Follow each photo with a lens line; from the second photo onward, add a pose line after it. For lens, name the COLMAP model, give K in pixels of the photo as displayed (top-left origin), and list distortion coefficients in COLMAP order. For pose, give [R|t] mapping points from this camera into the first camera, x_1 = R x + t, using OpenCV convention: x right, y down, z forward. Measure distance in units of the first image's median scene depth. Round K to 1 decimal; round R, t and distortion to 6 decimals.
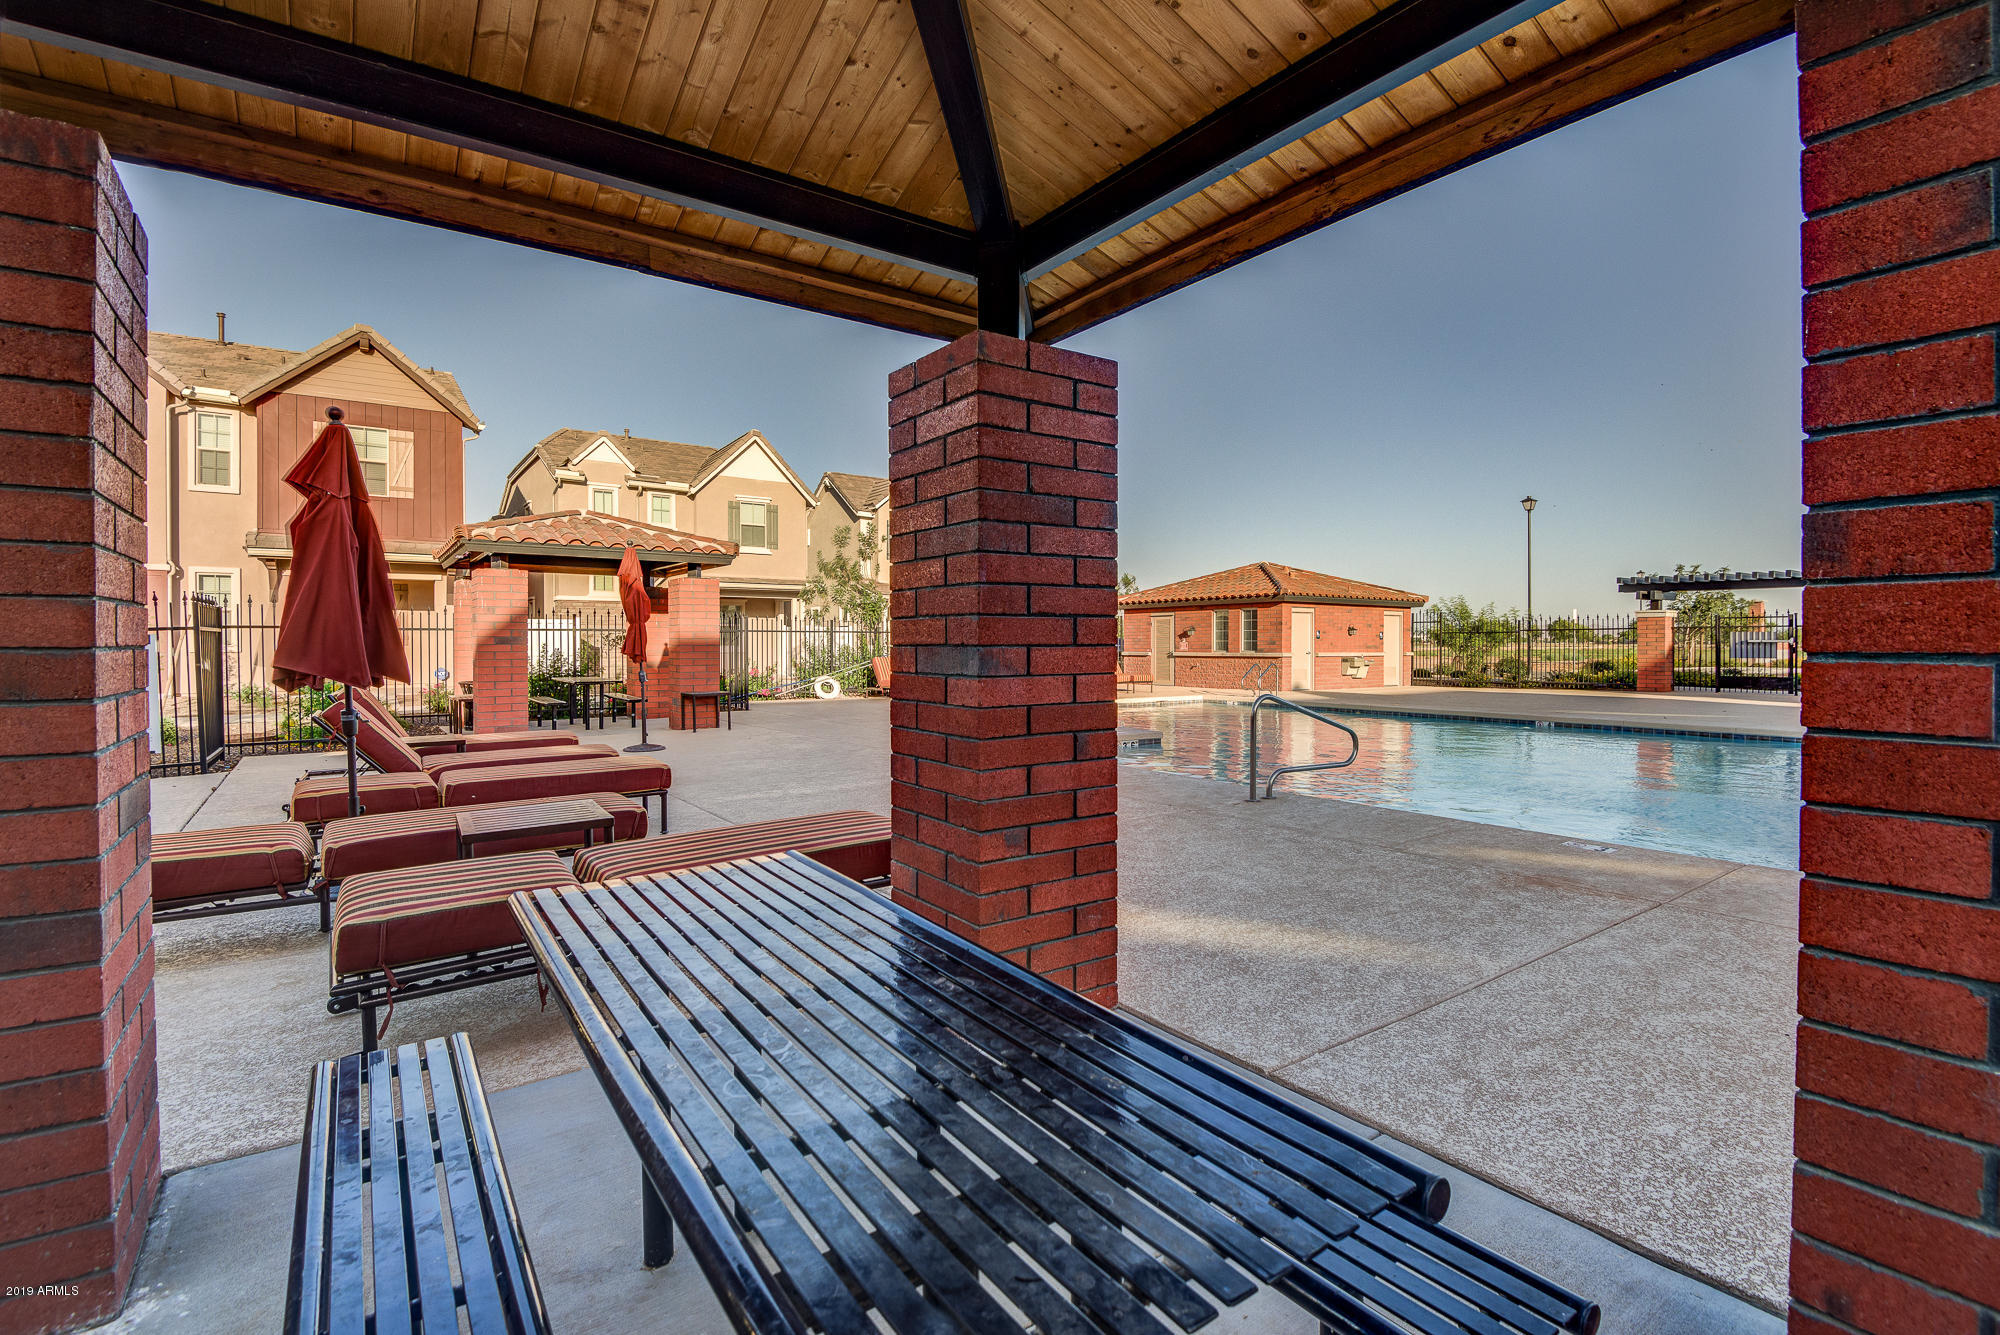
lens RADIAL K [[898.0, 0, 1002.0], [0, 898.0, 656.0], [0, 0, 1]] dist [0.000384, -0.000063]
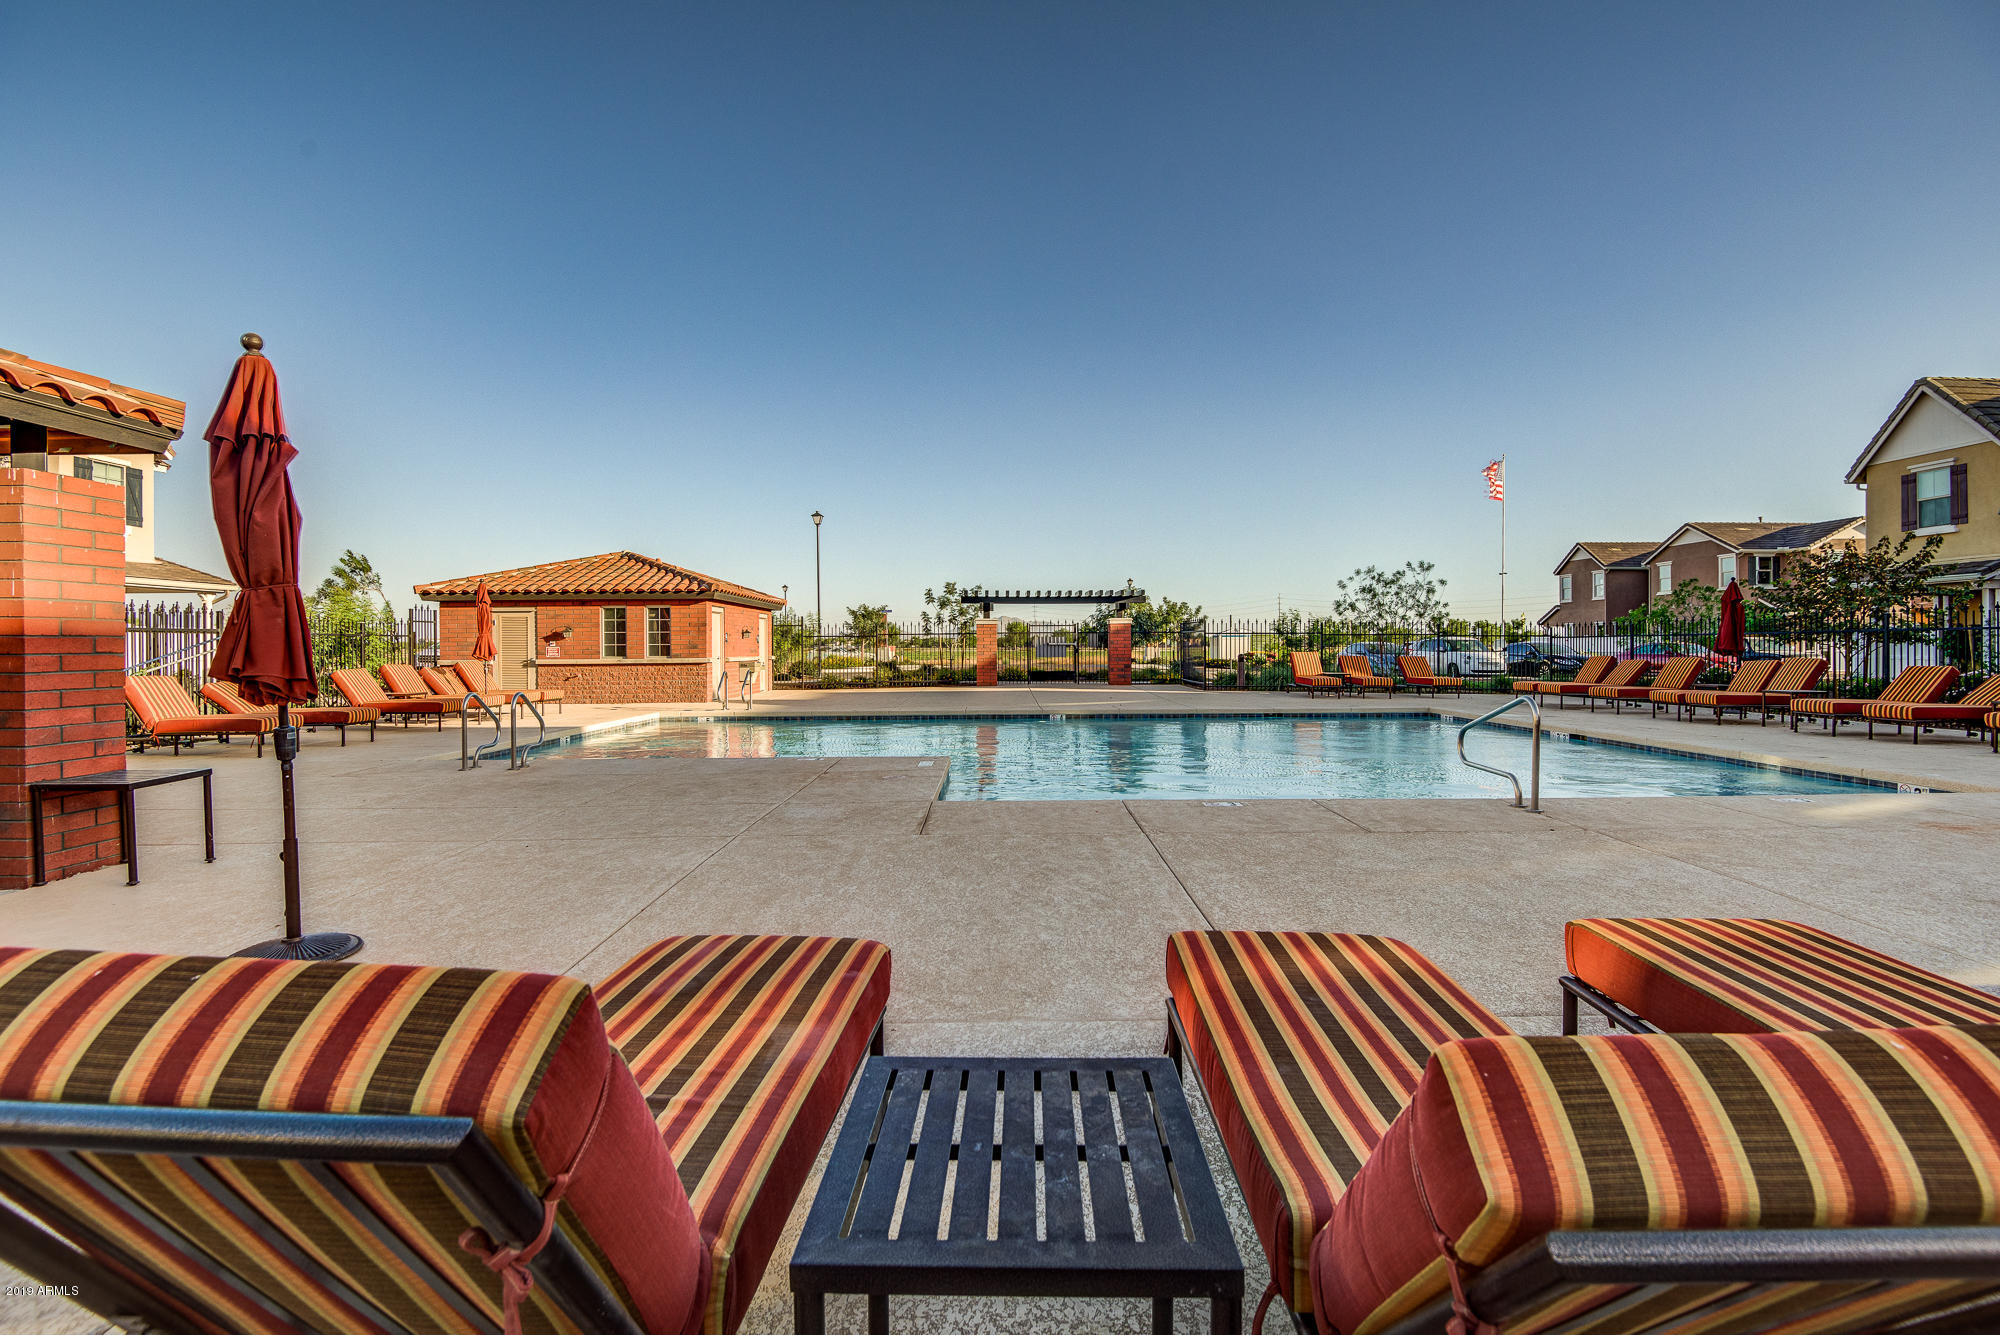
lens RADIAL K [[898.0, 0, 1001.0], [0, 898.0, 661.2], [0, 0, 1]] dist [0.000384, -0.000063]
pose [[0.574563, -0.015599, 0.818312, -0.217534], [0.016008, 0.999841, 0.007819, -0.002418], [-0.818304, 0.008607, 0.574721, 0.244036]]
